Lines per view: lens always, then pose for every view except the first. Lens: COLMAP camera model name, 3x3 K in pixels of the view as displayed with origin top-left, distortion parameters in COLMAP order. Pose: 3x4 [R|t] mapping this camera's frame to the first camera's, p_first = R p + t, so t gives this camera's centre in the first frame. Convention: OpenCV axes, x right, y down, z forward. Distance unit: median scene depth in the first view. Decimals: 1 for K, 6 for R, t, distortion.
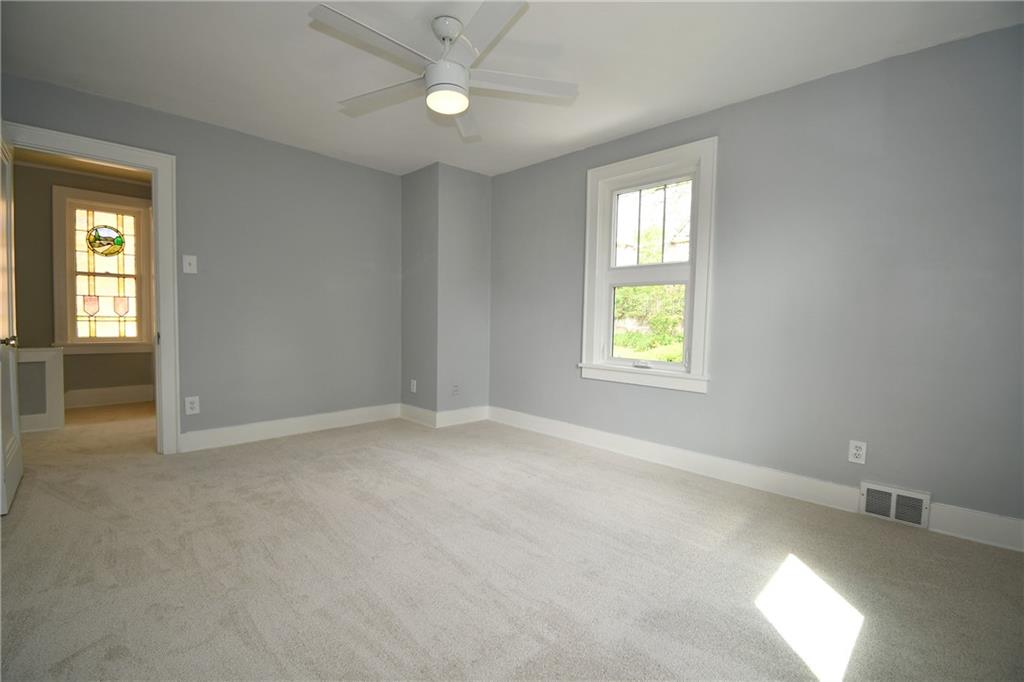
lens RADIAL K [[459.6, 0, 509.2], [0, 459.6, 338.7], [0, 0, 1]] dist [-0.001959, -0.000391]
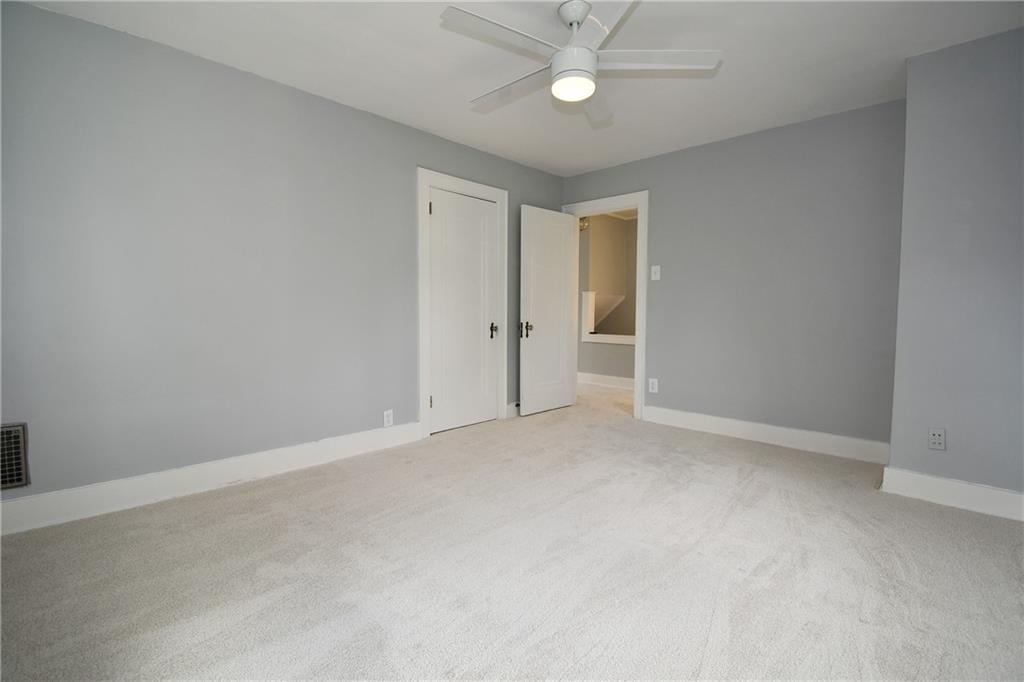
lens RADIAL K [[459.6, 0, 509.2], [0, 459.6, 338.7], [0, 0, 1]] dist [-0.001959, -0.000391]
pose [[0.047928, 0.052085, -0.997492, 0.581011], [-0.066130, 0.996614, 0.048861, -0.019093], [0.996659, 0.063623, 0.051210, 0.582173]]
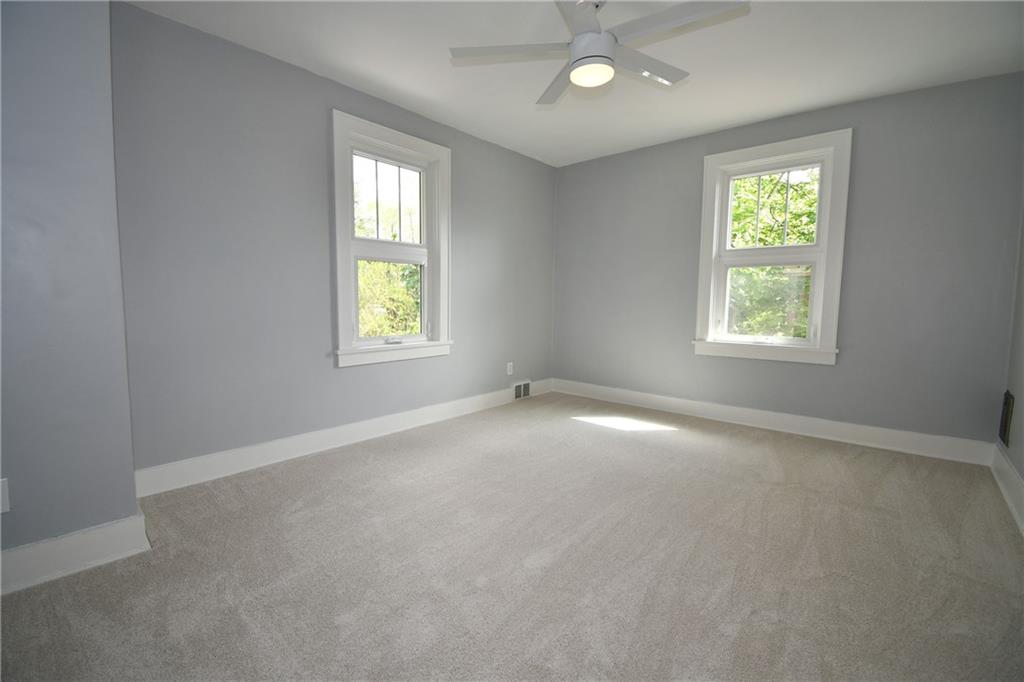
lens RADIAL K [[459.6, 0, 509.2], [0, 459.6, 338.7], [0, 0, 1]] dist [-0.001959, -0.000391]
pose [[-0.100258, -0.105985, 0.989300, -0.776401], [0.031759, 0.993463, 0.109650, -0.053329], [-0.994454, 0.042413, -0.096236, 0.885569]]
